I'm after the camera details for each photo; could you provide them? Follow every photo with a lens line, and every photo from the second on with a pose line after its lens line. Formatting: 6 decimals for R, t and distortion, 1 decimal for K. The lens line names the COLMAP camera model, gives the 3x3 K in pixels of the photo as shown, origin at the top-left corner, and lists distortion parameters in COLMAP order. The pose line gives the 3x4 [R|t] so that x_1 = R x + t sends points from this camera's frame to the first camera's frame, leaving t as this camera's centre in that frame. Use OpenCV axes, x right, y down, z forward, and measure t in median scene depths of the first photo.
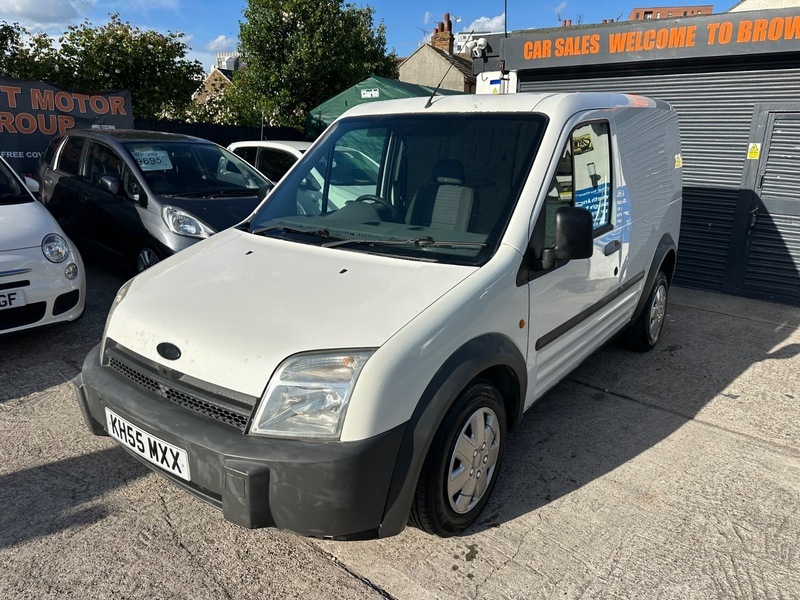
lens RADIAL K [[589.4, 0, 403.6], [0, 589.4, 301.4], [0, 0, 1]] dist [0.016707, -0.002640]
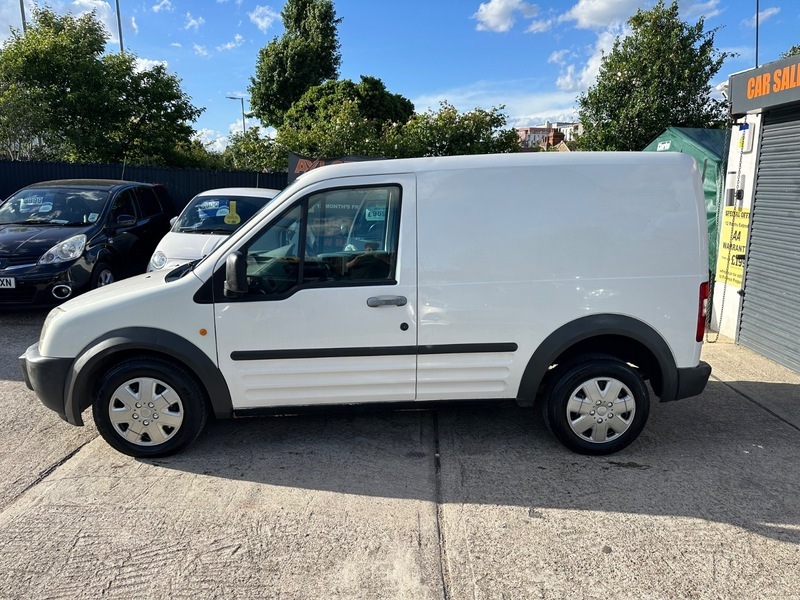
lens RADIAL K [[589.4, 0, 403.6], [0, 589.4, 301.4], [0, 0, 1]] dist [0.016707, -0.002640]
pose [[0.633050, 0.146090, -0.760201, 0.992800], [-0.207922, 0.978033, 0.014807, -0.096462], [0.745665, 0.148689, 0.649519, 0.293541]]
